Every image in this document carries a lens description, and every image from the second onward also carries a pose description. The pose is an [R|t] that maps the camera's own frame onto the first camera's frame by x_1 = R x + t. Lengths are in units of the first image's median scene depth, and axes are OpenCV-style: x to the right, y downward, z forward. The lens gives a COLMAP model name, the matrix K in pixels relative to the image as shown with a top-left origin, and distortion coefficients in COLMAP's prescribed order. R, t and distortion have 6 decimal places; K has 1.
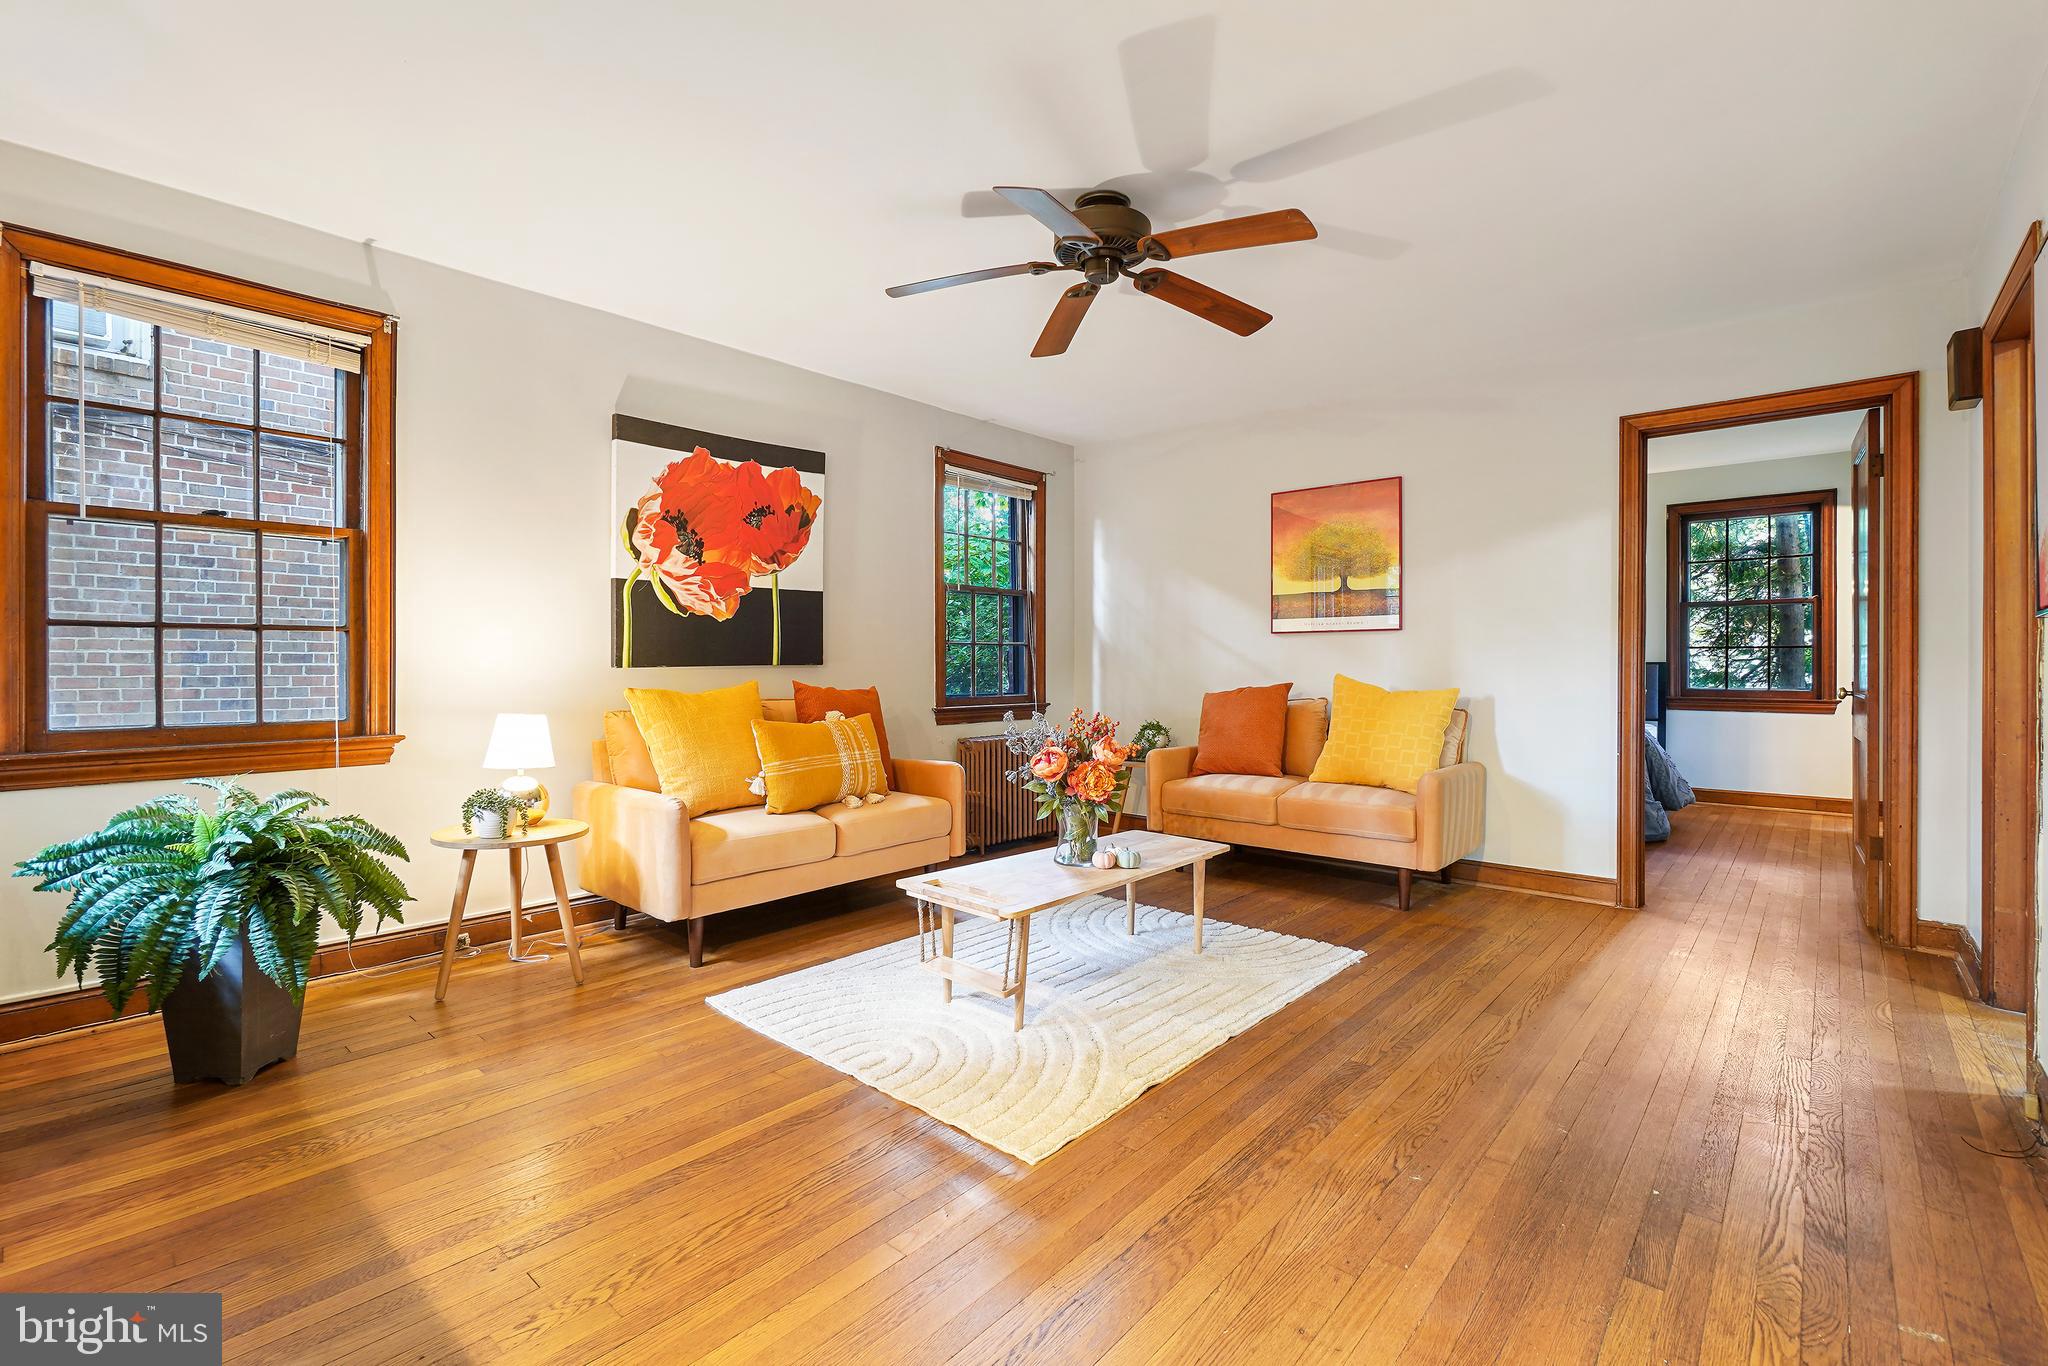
lens RADIAL K [[898.6, 0, 986.4], [0, 898.6, 664.3], [0, 0, 1]] dist [-0.008855, 0.003523]
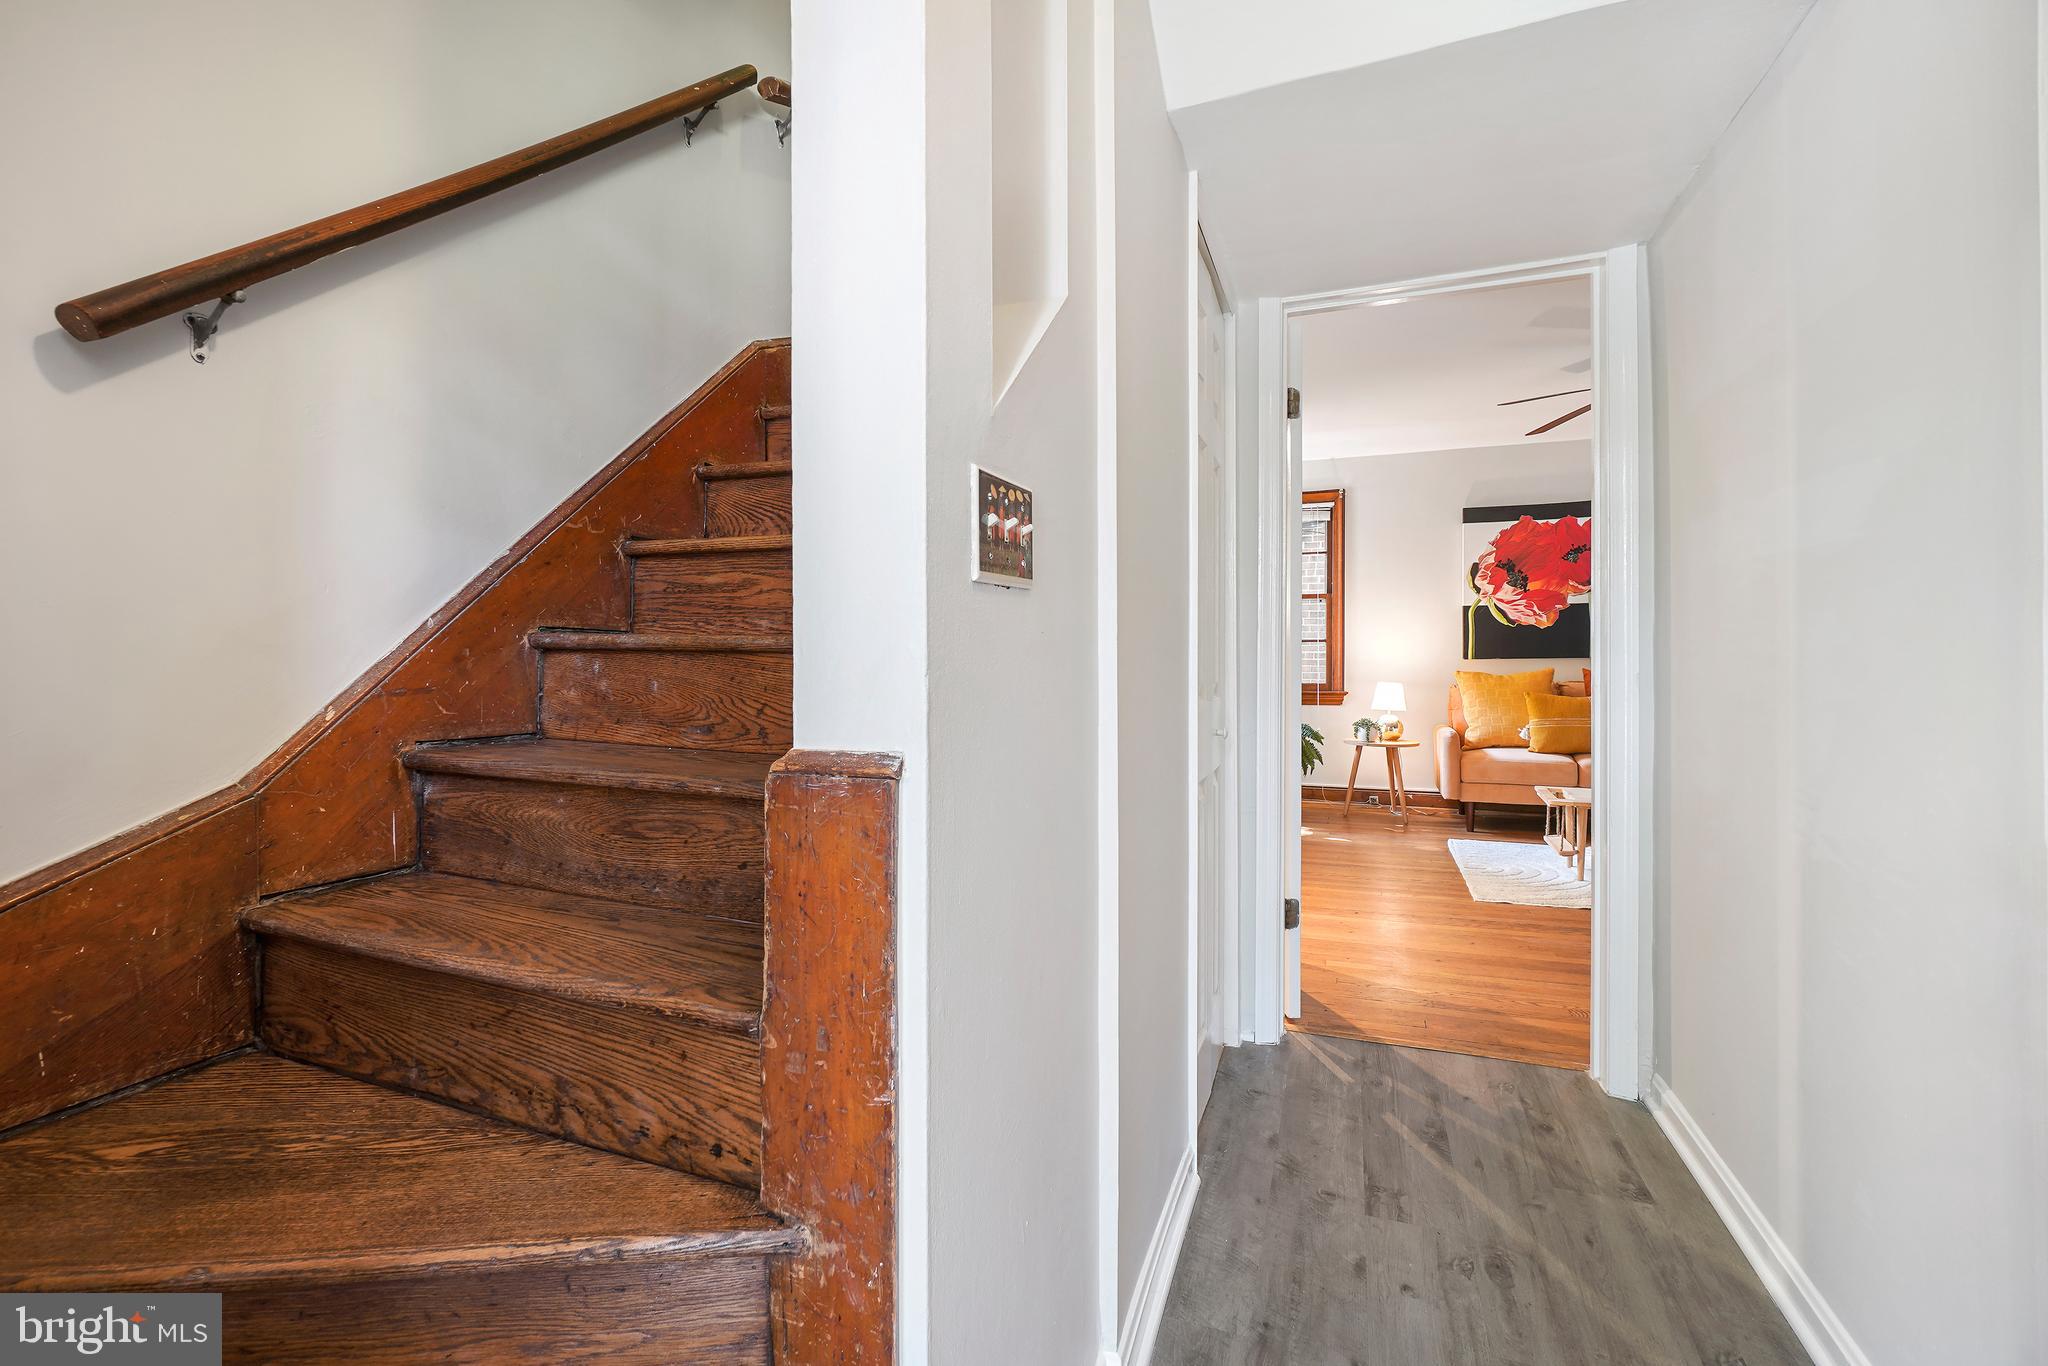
lens RADIAL K [[898.6, 0, 1017.0], [0, 898.6, 668.9], [0, 0, 1]] dist [-0.008855, 0.003523]
pose [[0.354562, 0.008603, -0.934993, 0.845641], [0.000436, 0.999956, 0.009366, 0.005757], [0.935033, -0.003729, 0.354542, -0.372261]]
